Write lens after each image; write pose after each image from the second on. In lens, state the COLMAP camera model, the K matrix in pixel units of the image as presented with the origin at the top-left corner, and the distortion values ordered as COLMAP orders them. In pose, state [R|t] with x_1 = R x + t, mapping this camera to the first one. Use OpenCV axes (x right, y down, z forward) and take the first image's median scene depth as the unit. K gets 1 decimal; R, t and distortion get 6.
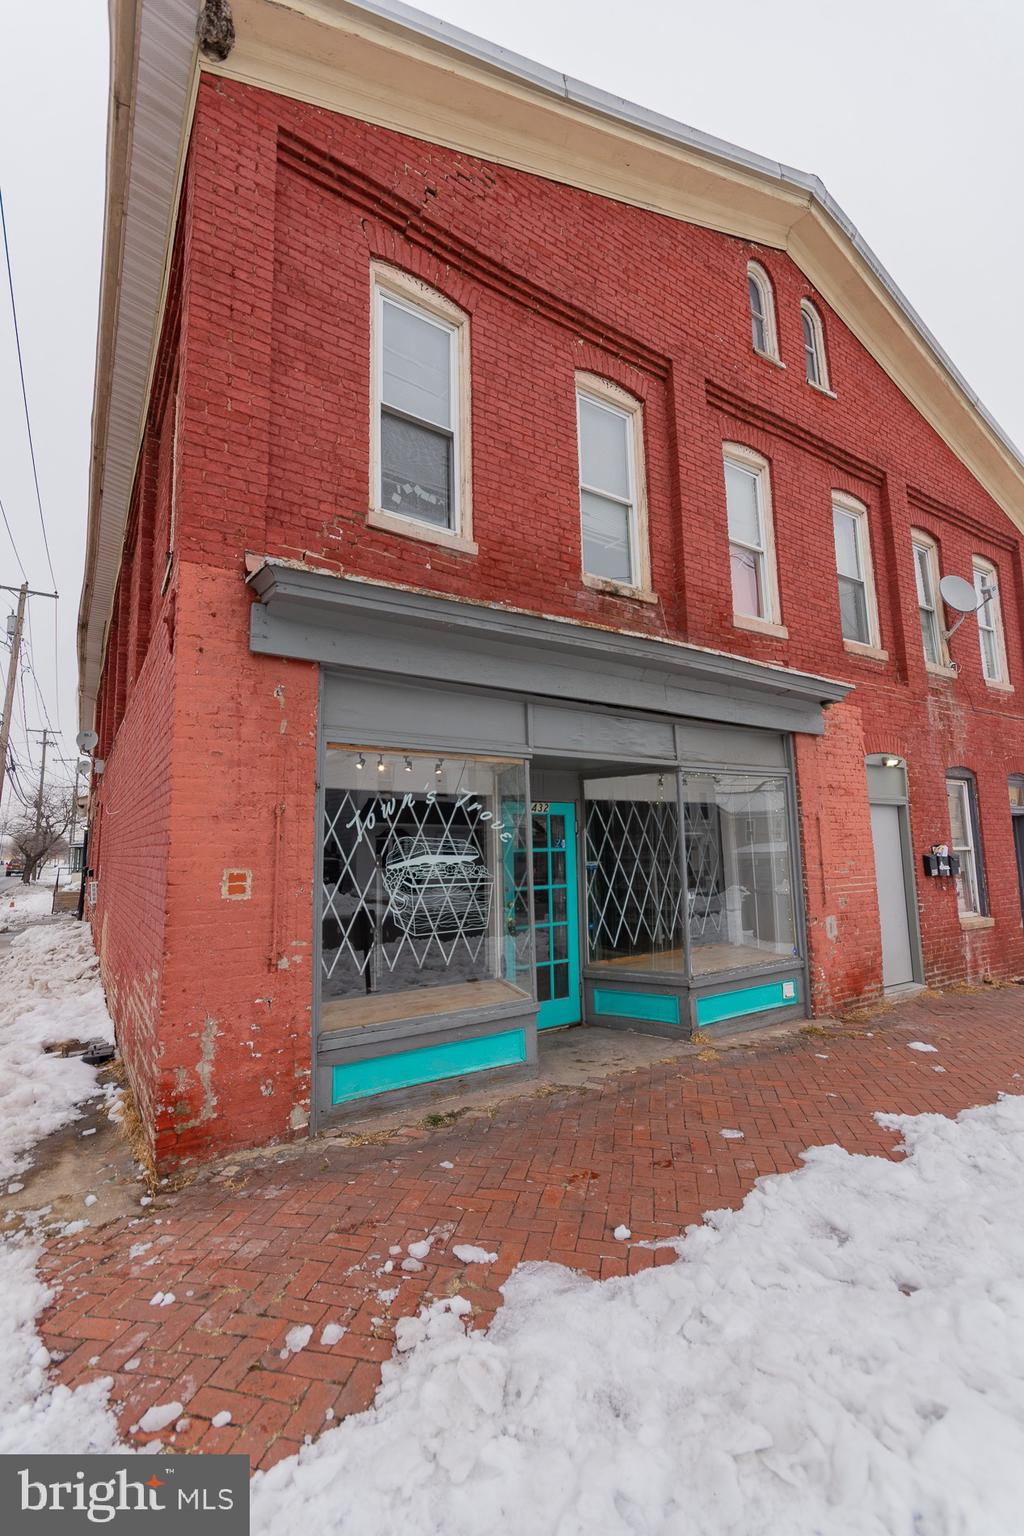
lens RADIAL K [[673.8, 0, 520.0], [0, 673.8, 768.3], [0, 0, 1]] dist [0.015113, -0.005918]
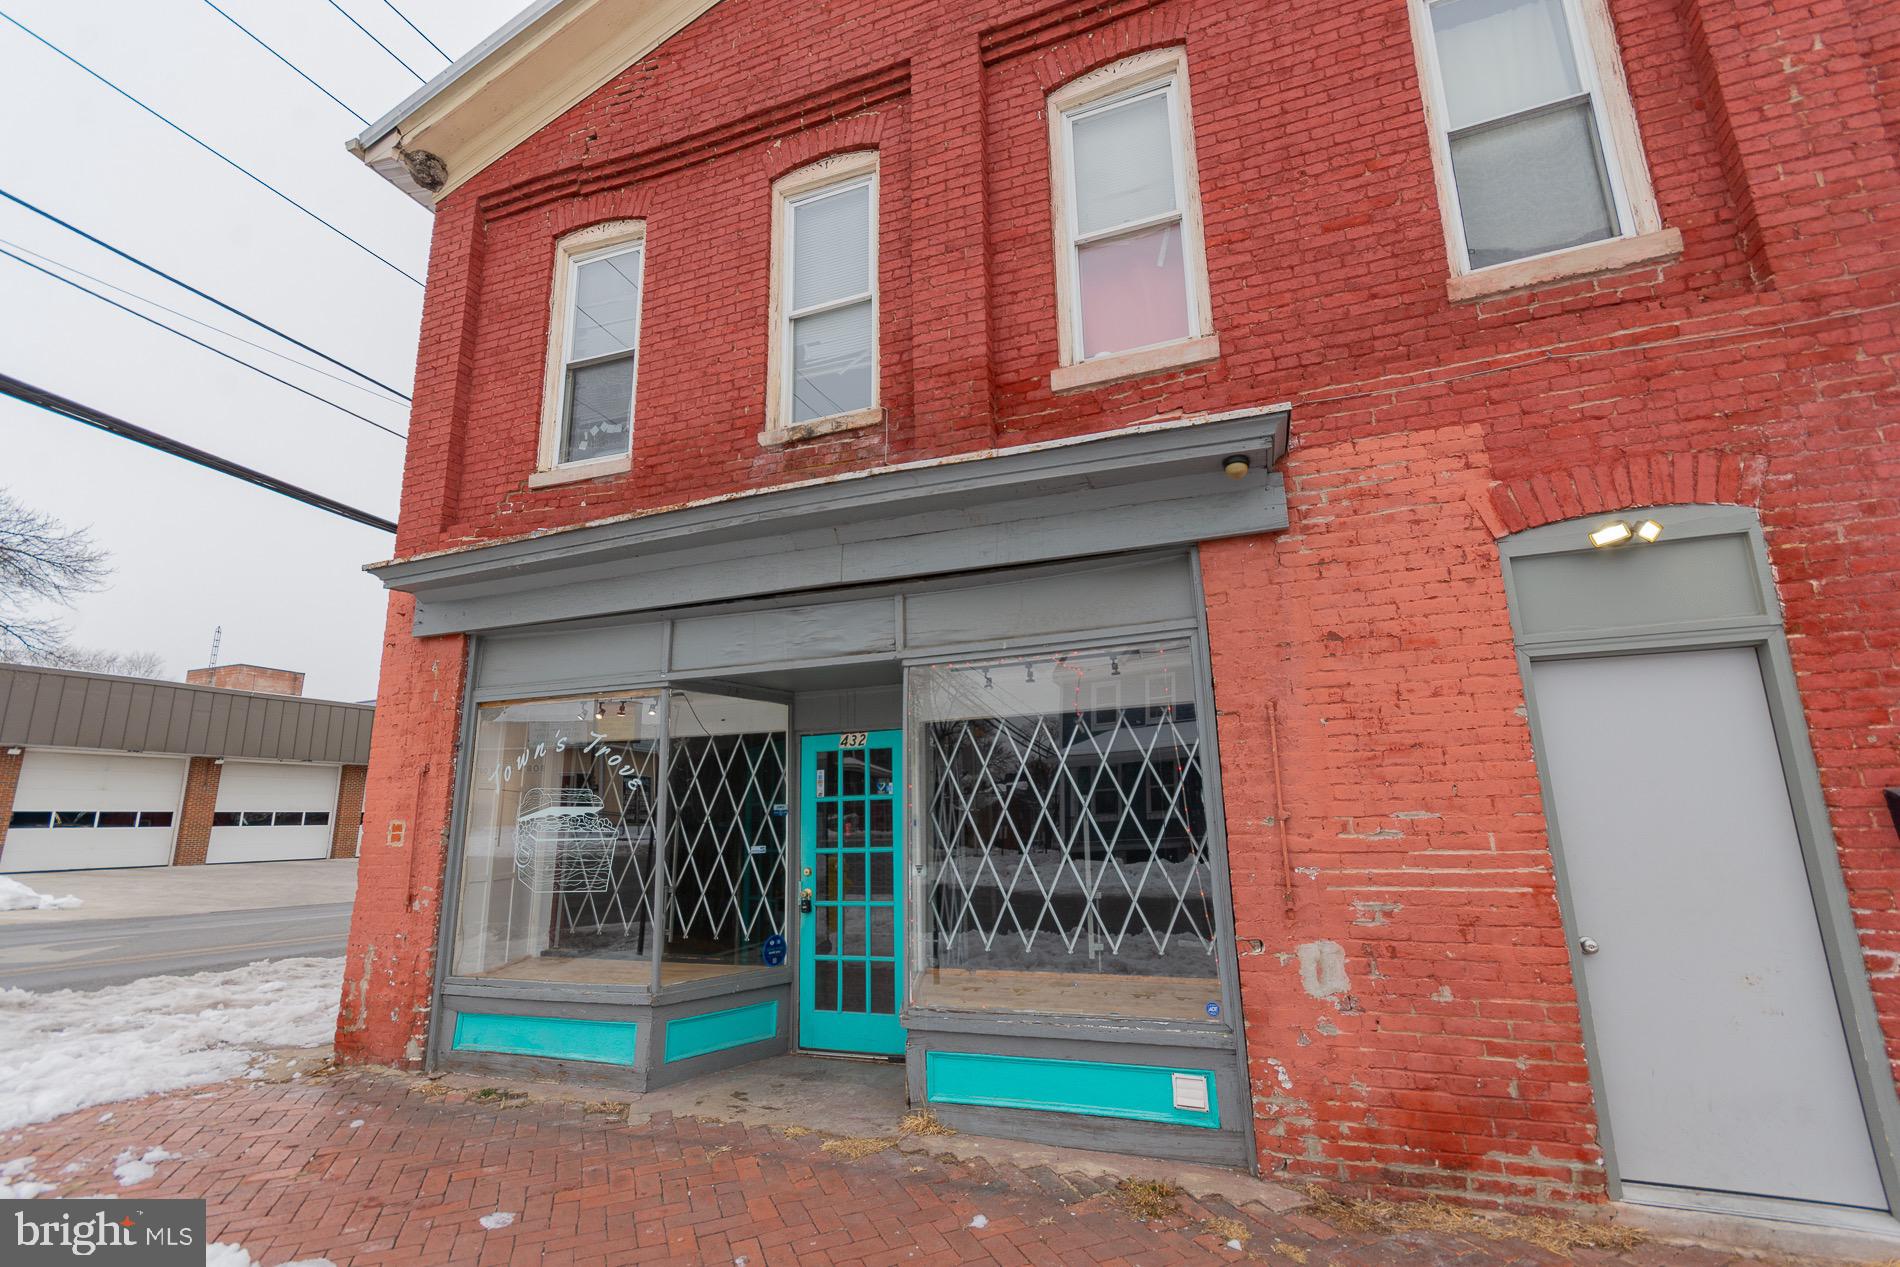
lens RADIAL K [[833.8, 0, 948.8], [0, 833.8, 640.9], [0, 0, 1]] dist [0.017952, -0.005958]
pose [[0.585236, -0.167423, -0.793391, 0.945263], [0.110618, 0.985789, -0.126428, 0.089350], [0.803283, -0.013773, 0.595439, 0.614353]]
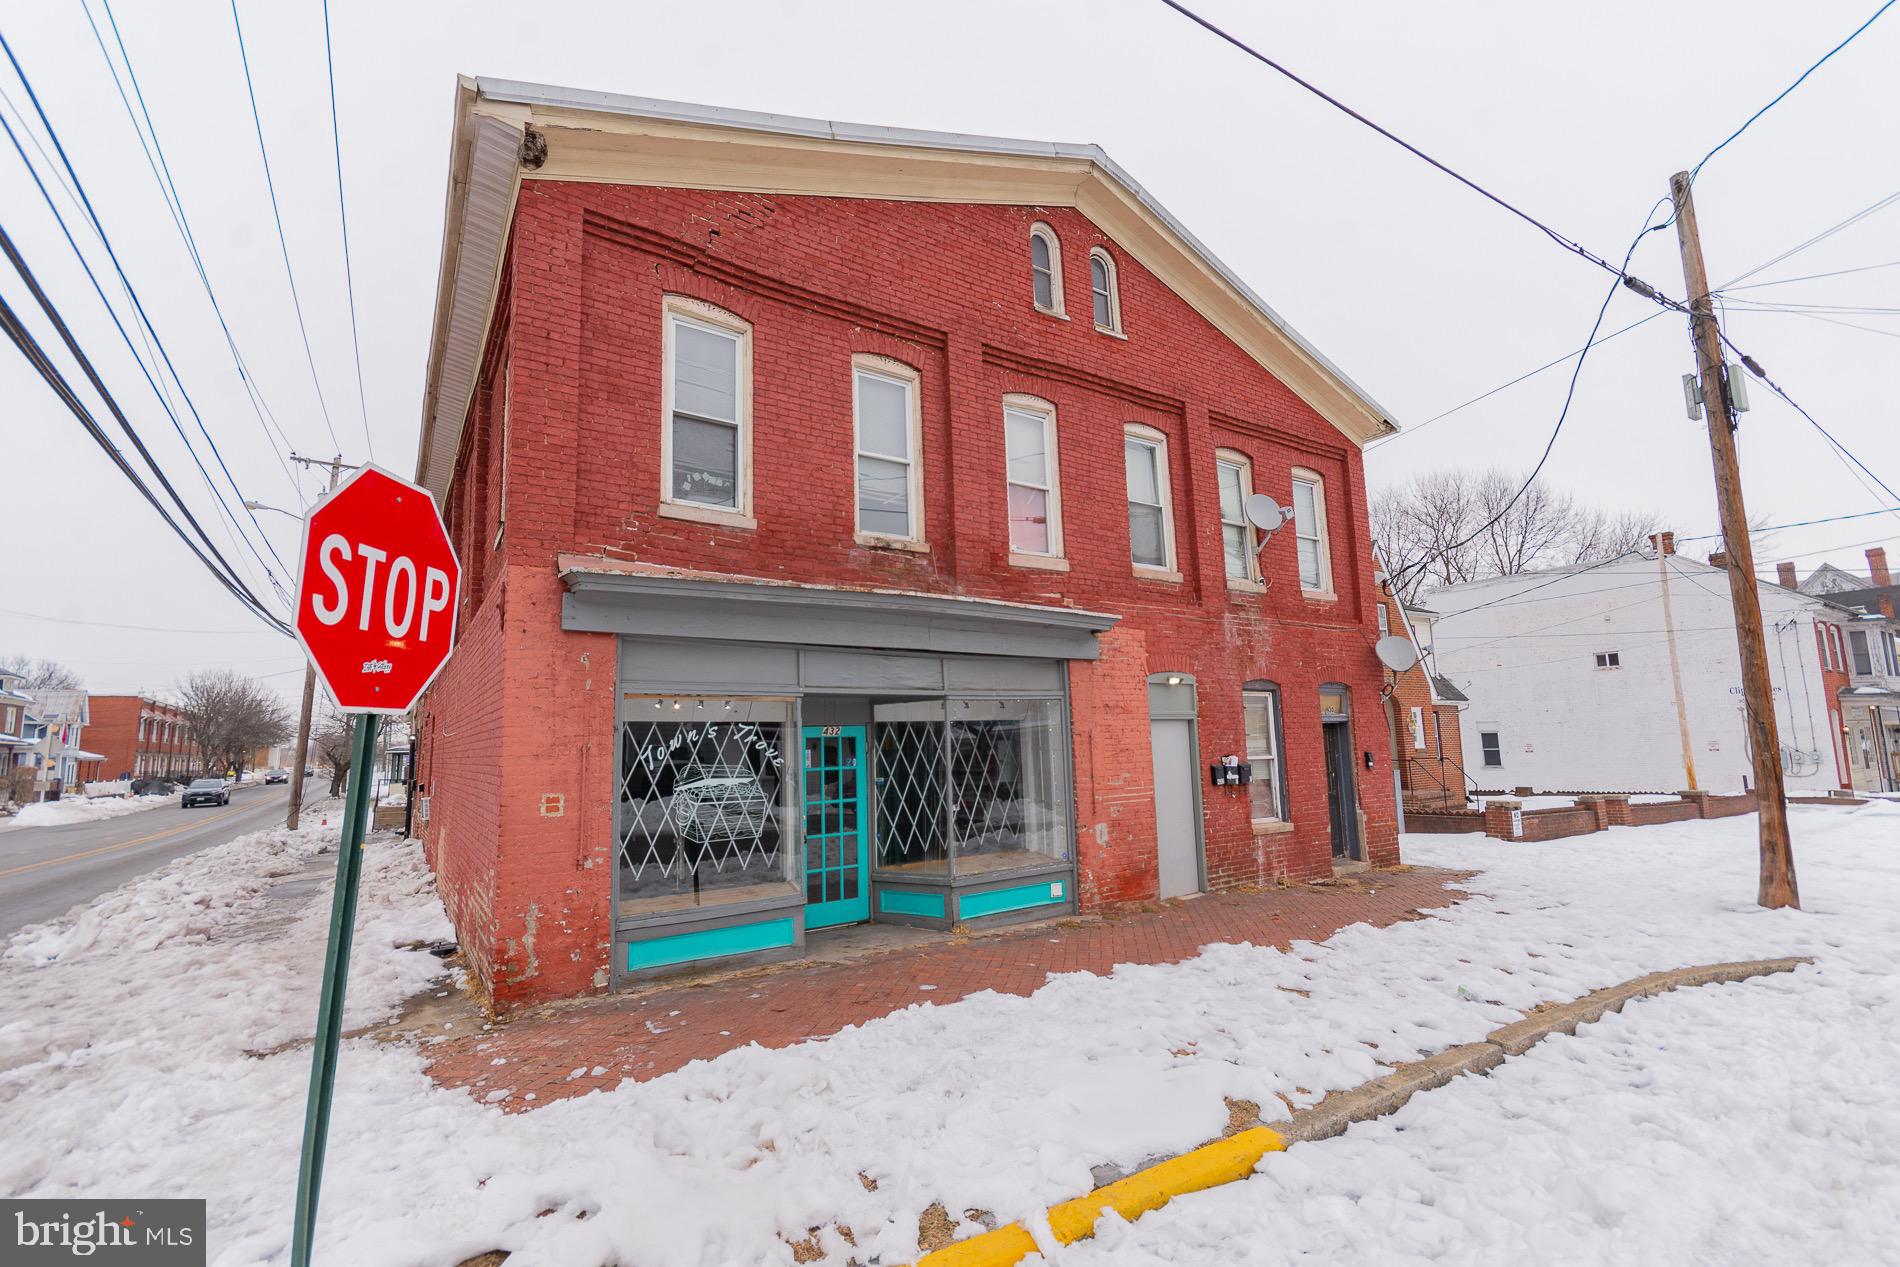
lens RADIAL K [[836.1, 0, 949.5], [0, 836.1, 642.3], [0, 0, 1]] dist [0.009372, 0.000449]
pose [[0.999909, -0.009880, 0.009162, 0.244877], [0.009914, 0.999944, -0.003776, -0.094091], [-0.009124, 0.003866, 0.999951, -0.461149]]
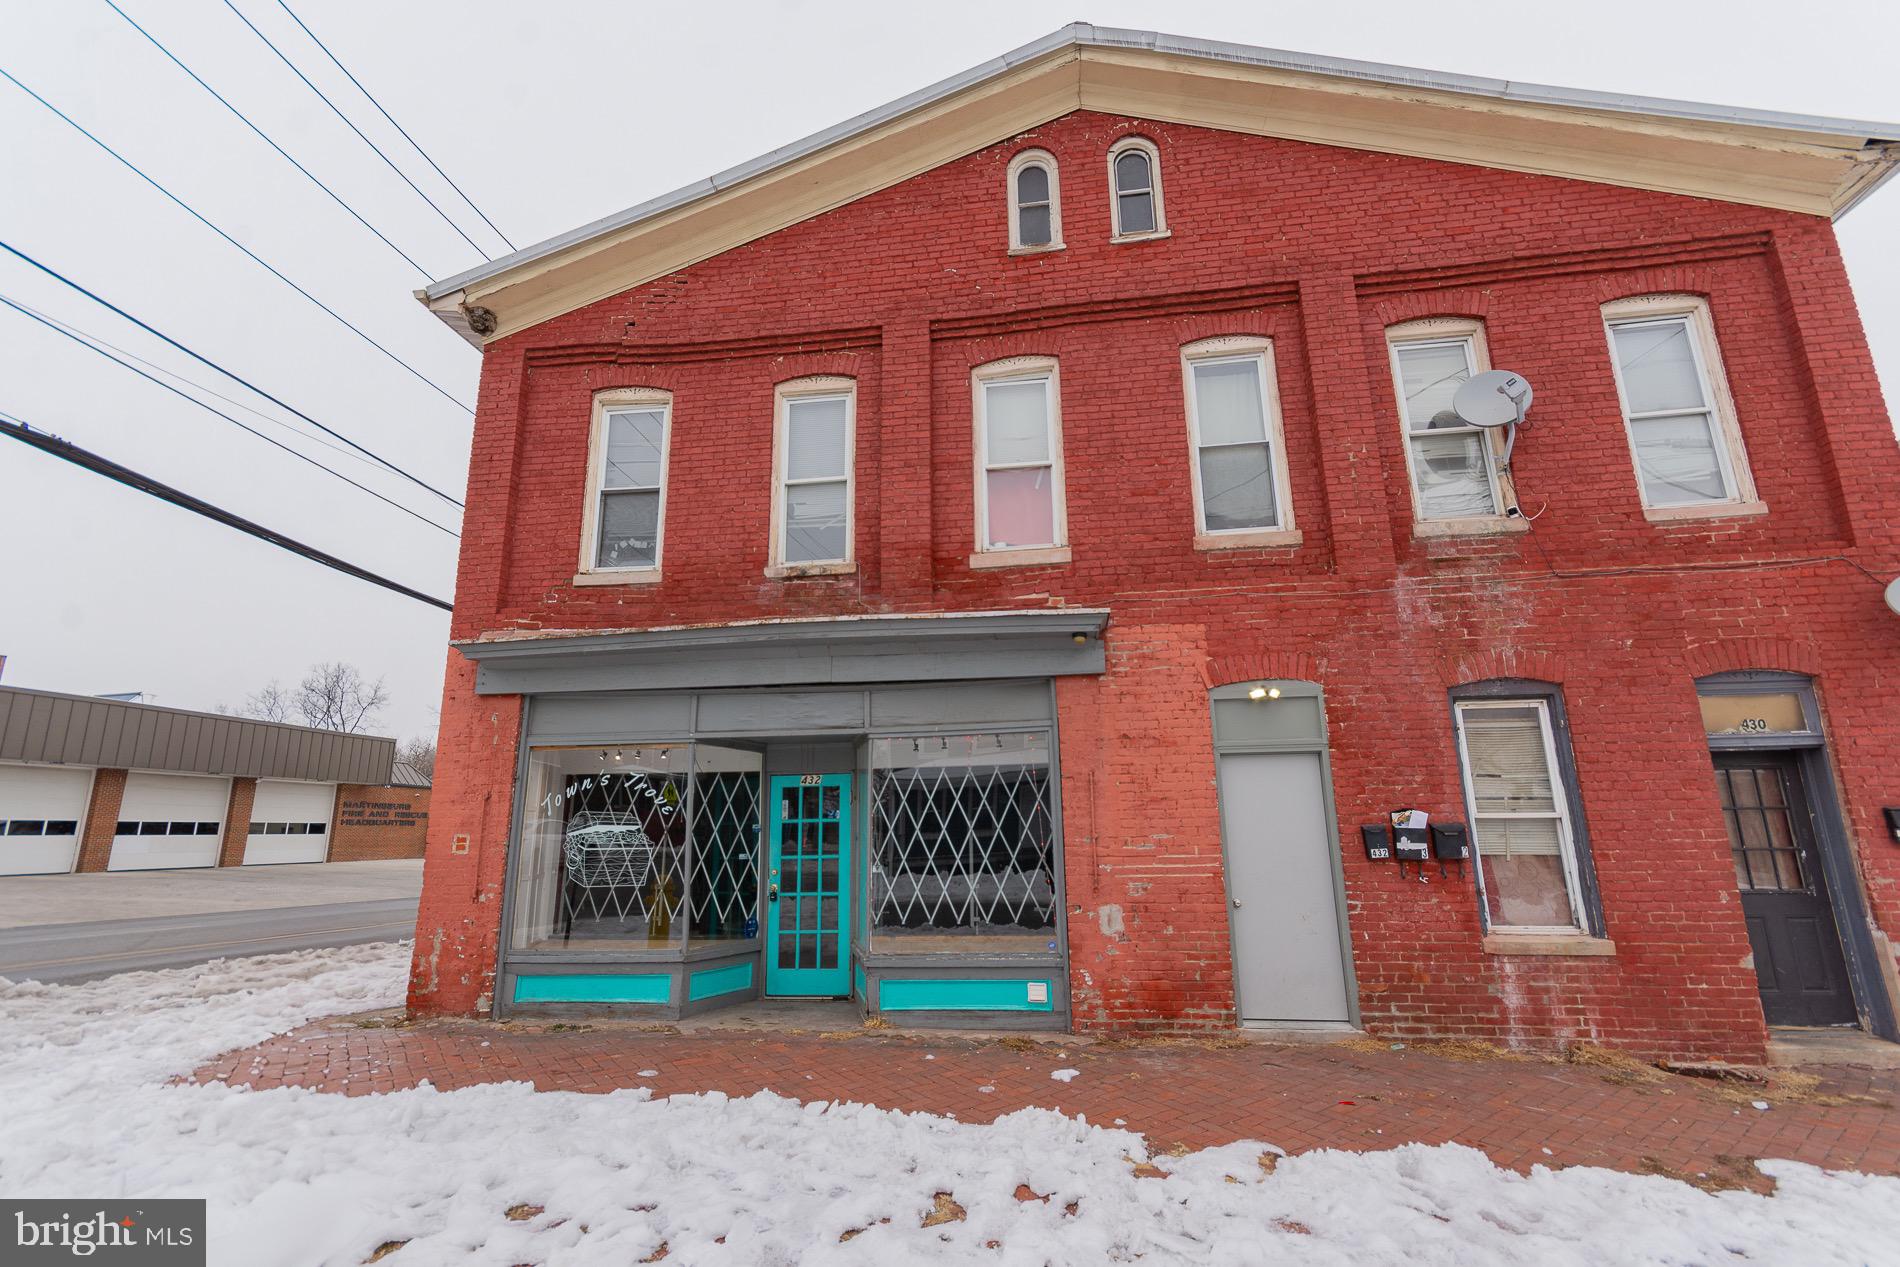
lens RADIAL K [[833.4, 0, 950.0], [0, 833.4, 642.6], [0, 0, 1]] dist [0.015113, -0.005918]
pose [[0.750548, -0.140781, -0.645645, 1.206295], [0.082770, 0.989376, -0.119513, 0.023001], [0.655611, 0.036260, 0.754227, 0.171894]]
